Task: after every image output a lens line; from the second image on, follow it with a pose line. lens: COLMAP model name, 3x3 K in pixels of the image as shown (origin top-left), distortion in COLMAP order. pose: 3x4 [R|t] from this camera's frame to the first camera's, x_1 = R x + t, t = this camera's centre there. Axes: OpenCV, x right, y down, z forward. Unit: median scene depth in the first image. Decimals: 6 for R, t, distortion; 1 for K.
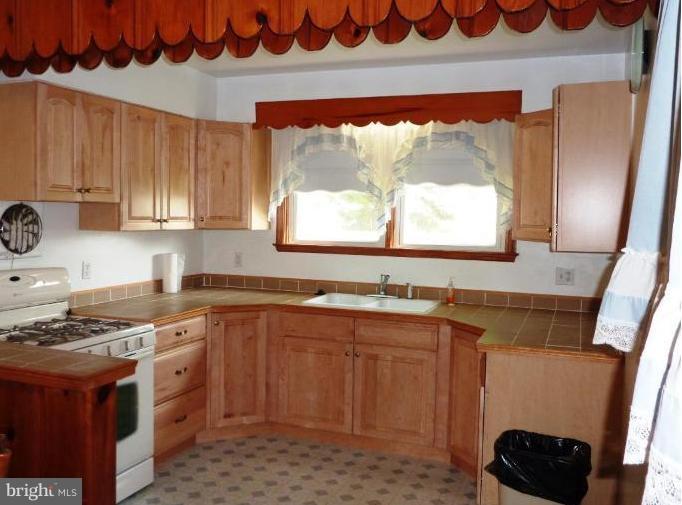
lens RADIAL K [[647.9, 0, 341.0], [0, 647.9, 252.5], [0, 0, 1]] dist [0.006073, 0.003339]
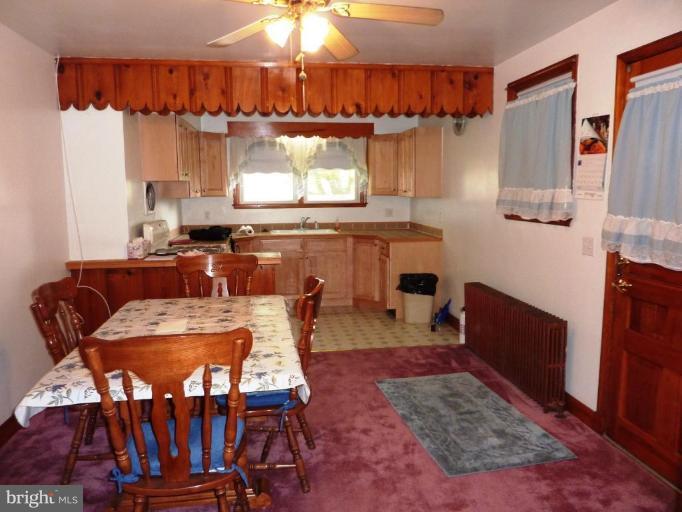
lens RADIAL K [[514.1, 0, 341.0], [0, 514.1, 256.0], [0, 0, 1]] dist [-0.013236, -0.004103]
pose [[0.873710, -0.088088, 0.478406, -0.609421], [0.054887, 0.995039, 0.082976, 0.029582], [-0.483342, -0.046239, 0.874210, -0.392209]]
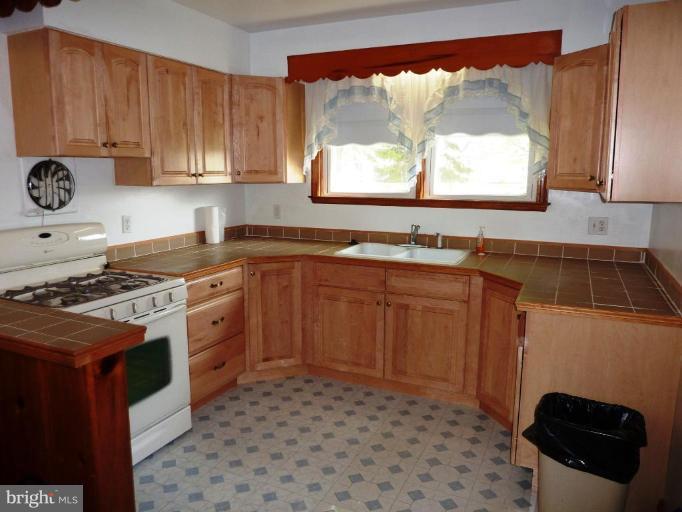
lens RADIAL K [[514.1, 0, 341.0], [0, 514.1, 256.0], [0, 0, 1]] dist [-0.013236, -0.004103]
pose [[0.997439, -0.004552, -0.071376, 0.008602], [0.012030, 0.994432, 0.104693, -0.003952], [0.070502, -0.105284, 0.991940, 0.193672]]
